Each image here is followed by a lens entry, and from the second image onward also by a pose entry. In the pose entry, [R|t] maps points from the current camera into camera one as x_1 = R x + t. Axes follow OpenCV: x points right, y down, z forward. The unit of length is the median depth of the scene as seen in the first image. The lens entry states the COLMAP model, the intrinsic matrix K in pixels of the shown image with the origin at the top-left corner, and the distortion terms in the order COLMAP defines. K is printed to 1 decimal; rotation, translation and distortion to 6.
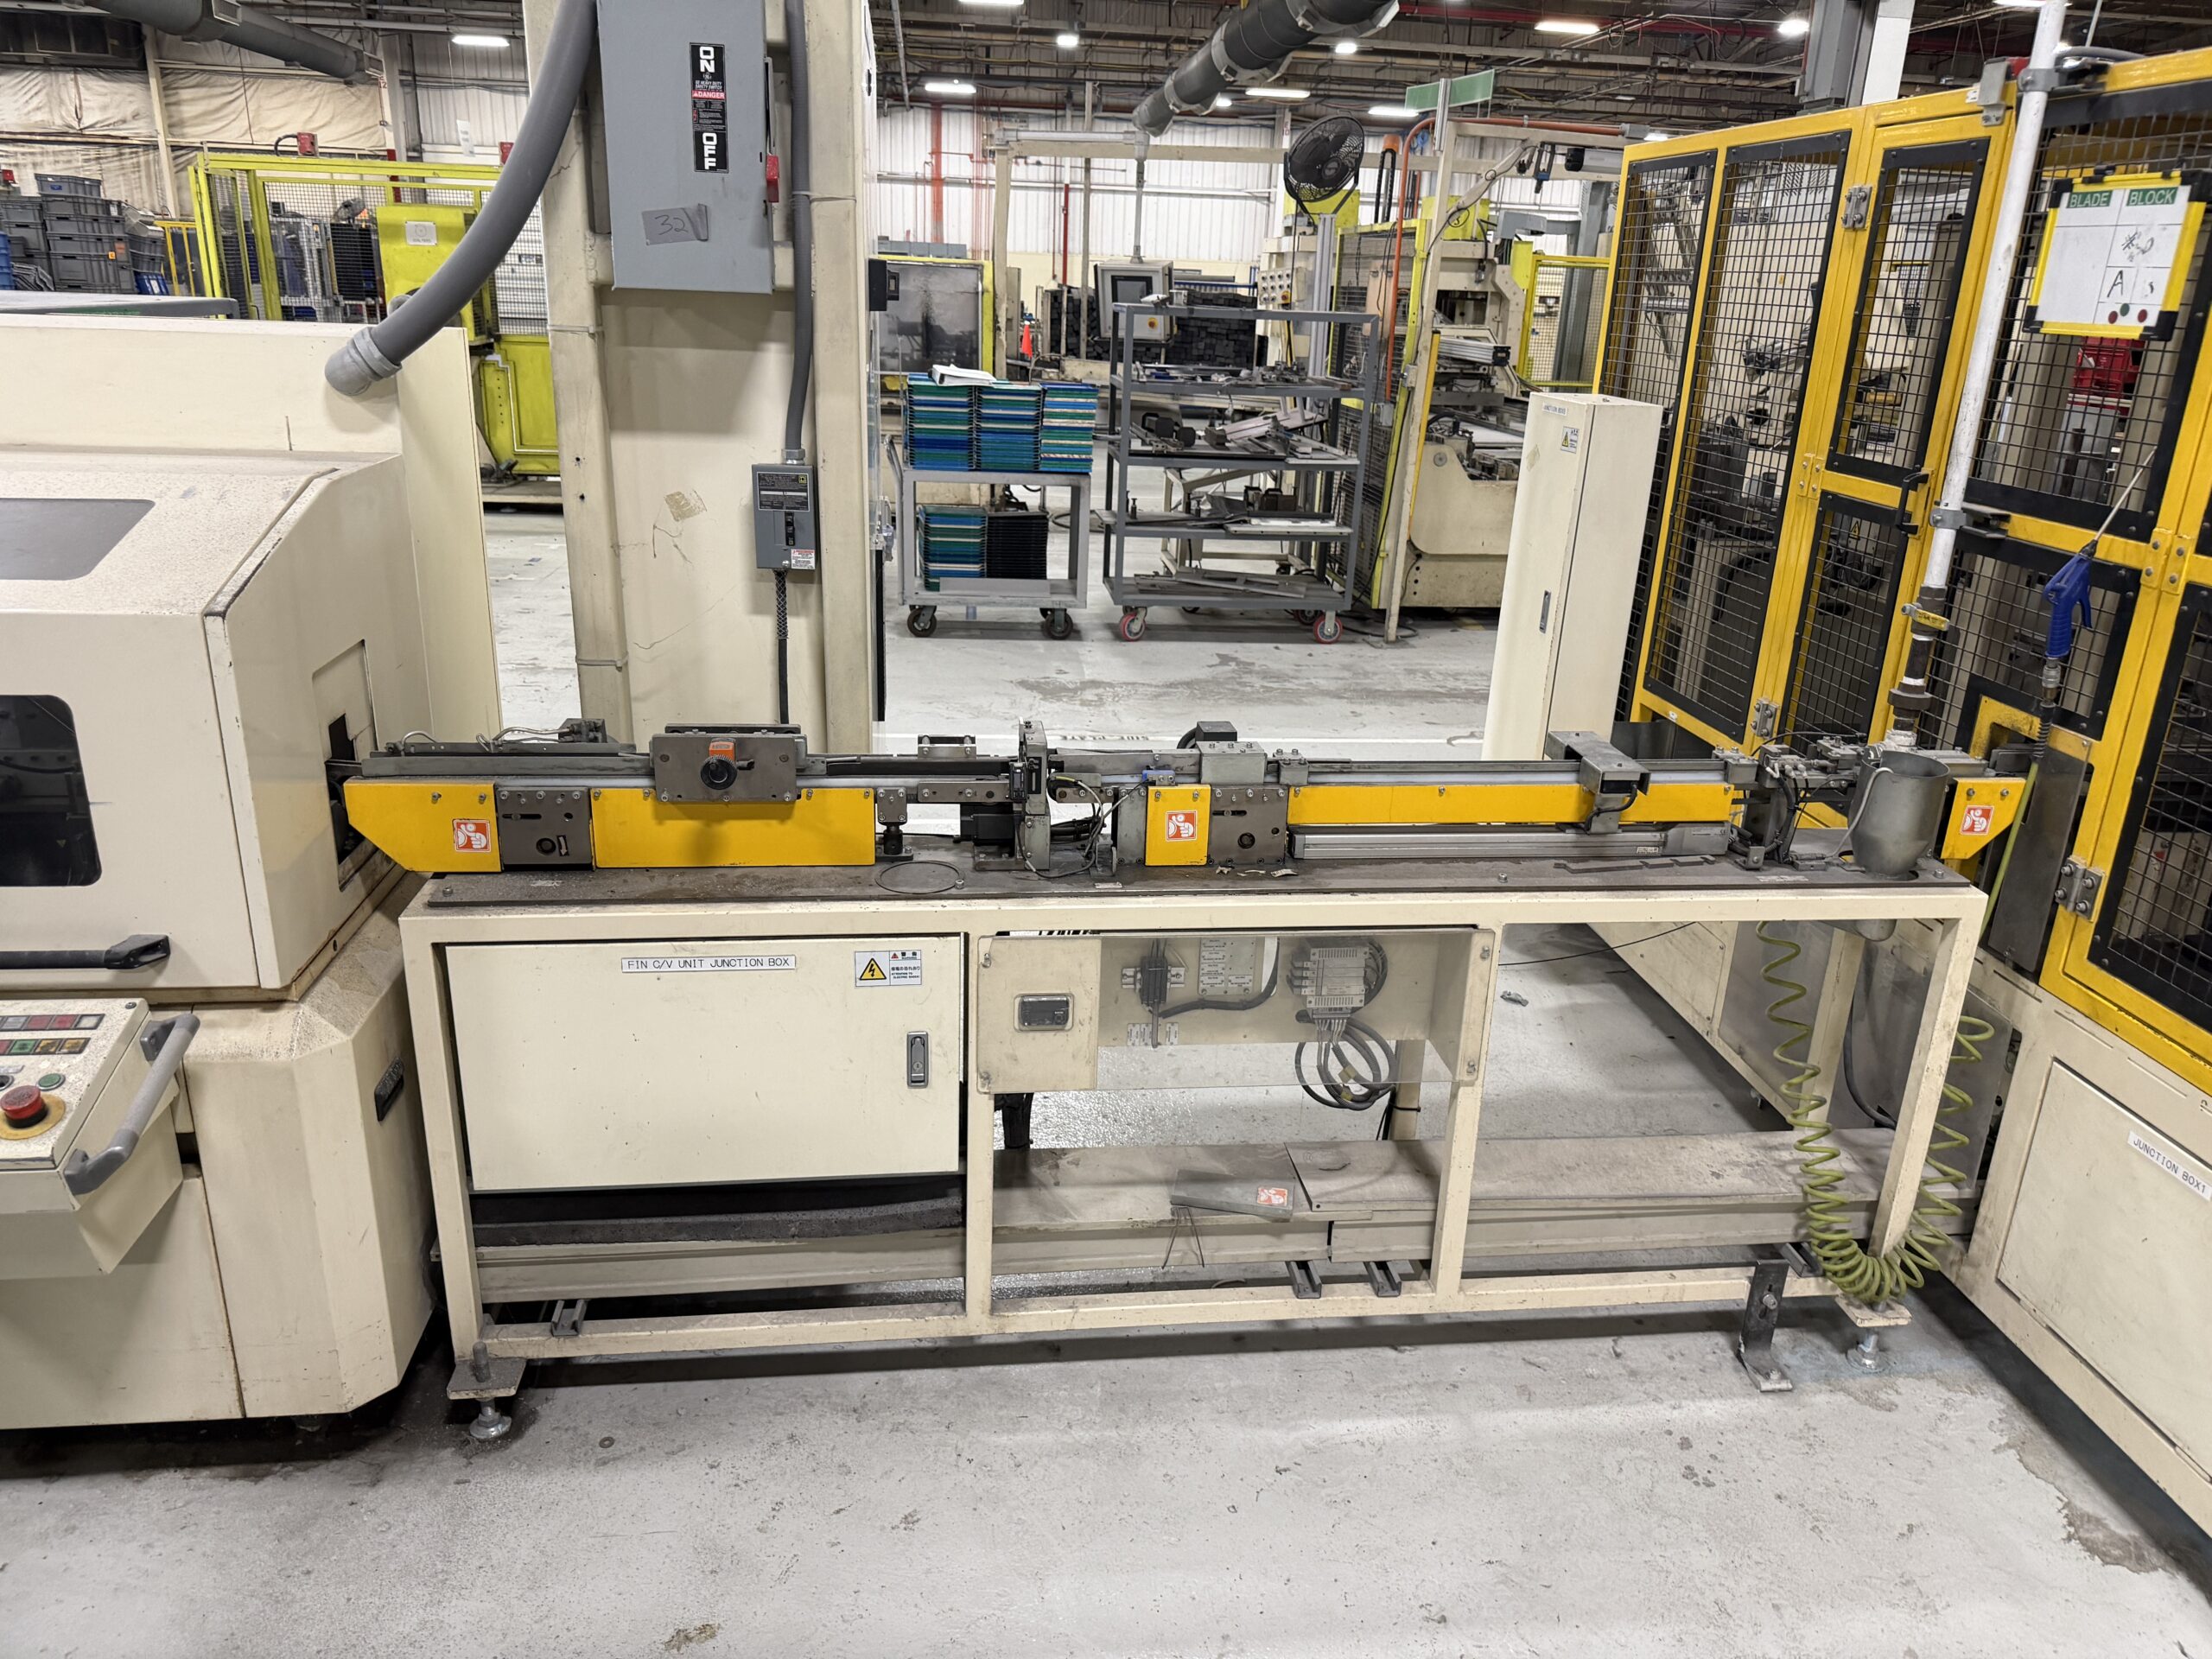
lens RADIAL K [[1581.9, 0, 1110.4], [0, 1581.9, 826.6], [0, 0, 1]] dist [0.052216, -0.064881]
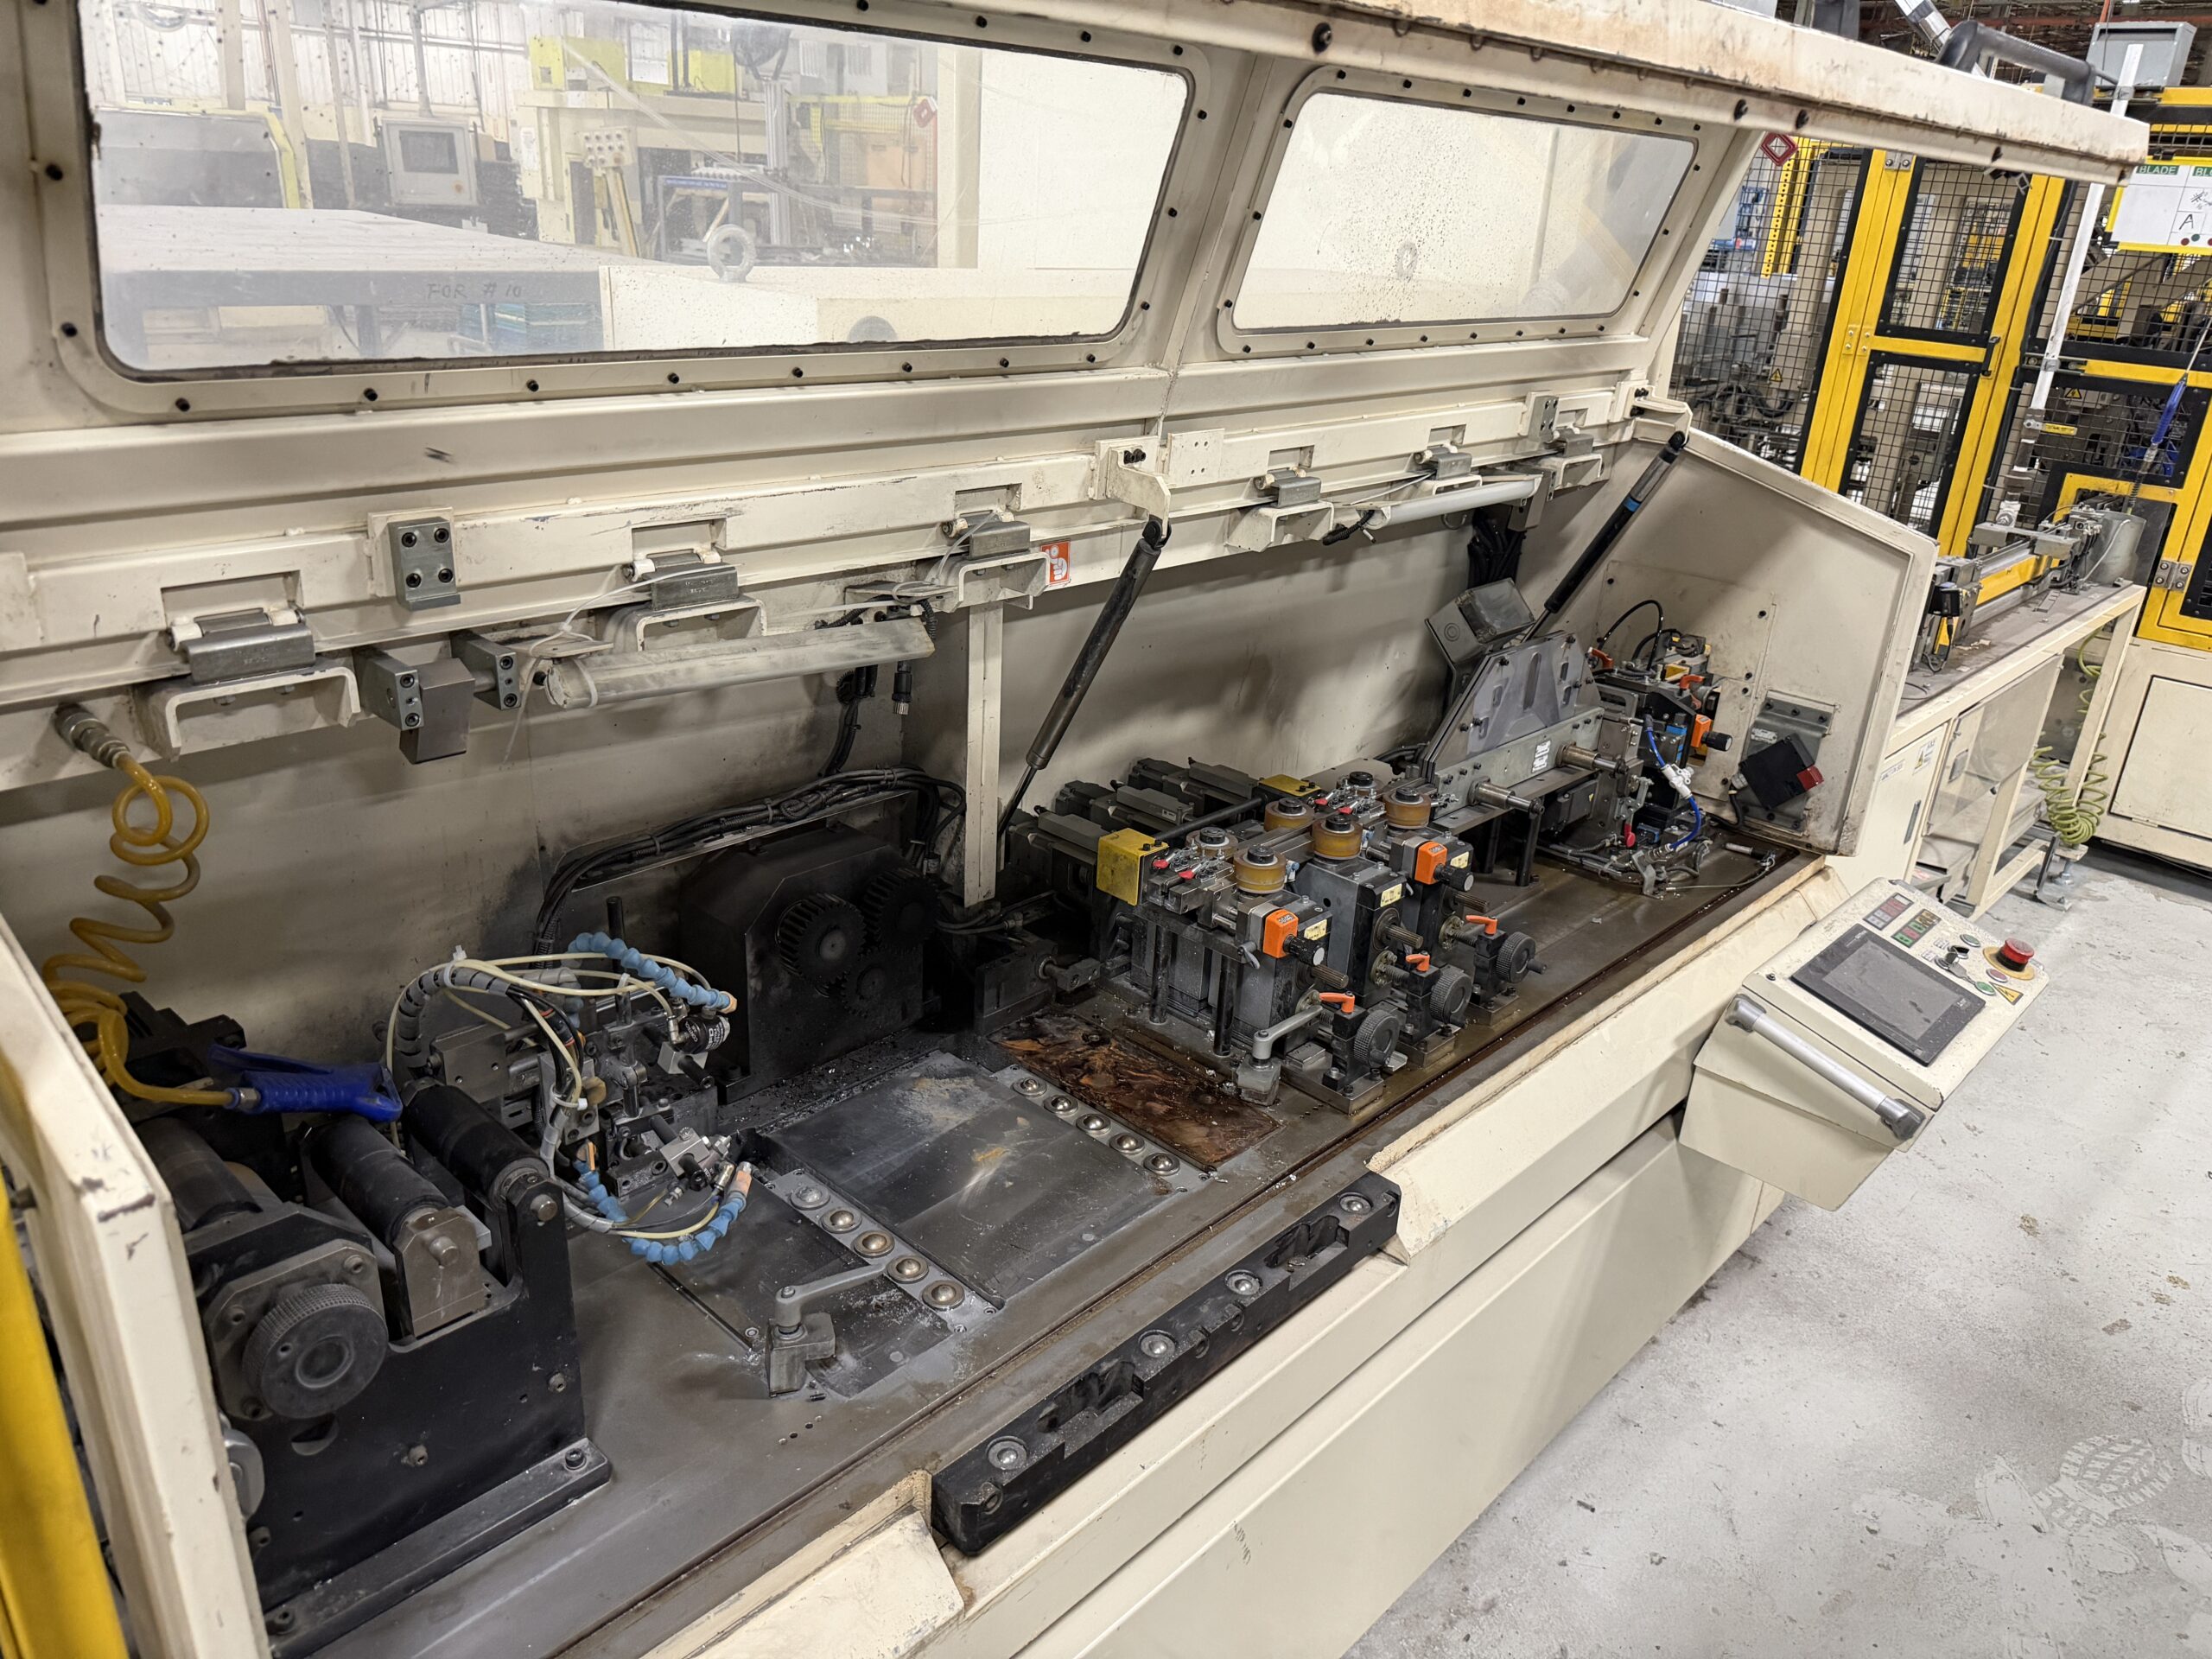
lens RADIAL K [[1581.9, 0, 1104.5], [0, 1581.9, 872.4], [0, 0, 1]] dist [0.052216, -0.064881]
pose [[0.771485, -0.259396, 0.580969, -1.333866], [0.190541, 0.965404, 0.178017, -0.172418], [-0.607046, -0.026639, 0.794220, 0.290283]]
